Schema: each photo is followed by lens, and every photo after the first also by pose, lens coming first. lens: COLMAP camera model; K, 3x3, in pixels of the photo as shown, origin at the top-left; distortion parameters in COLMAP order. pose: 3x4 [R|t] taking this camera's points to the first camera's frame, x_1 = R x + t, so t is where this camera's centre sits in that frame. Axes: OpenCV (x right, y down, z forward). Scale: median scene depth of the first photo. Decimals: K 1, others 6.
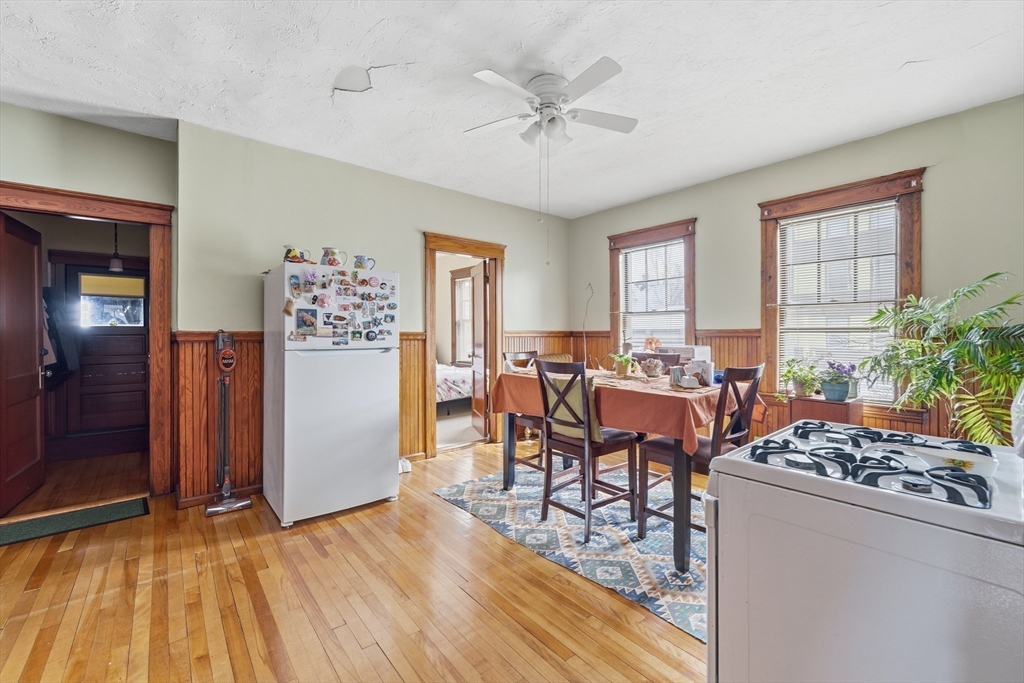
lens RADIAL K [[415.4, 0, 511.6], [0, 415.4, 335.6], [0, 0, 1]] dist [-0.000724, -0.000128]
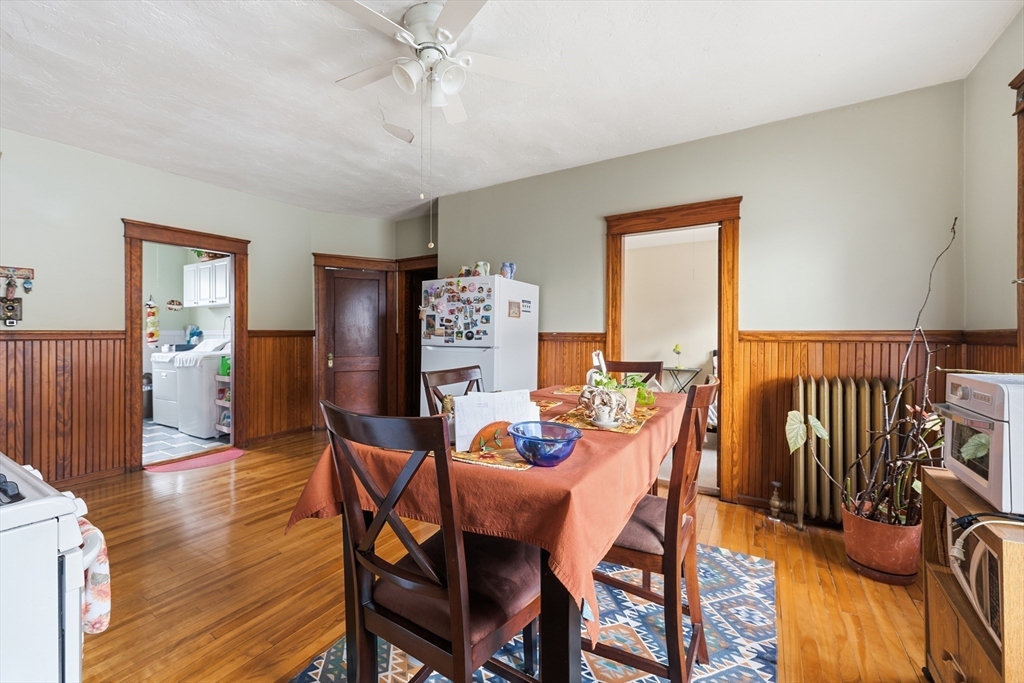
lens RADIAL K [[415.4, 0, 510.5], [0, 415.4, 330.7], [0, 0, 1]] dist [-0.000724, -0.000128]
pose [[0.312942, -0.000104, -0.949772, 0.784565], [-0.008810, 0.999957, -0.003013, -0.010724], [0.949731, 0.009311, 0.312928, 0.771321]]
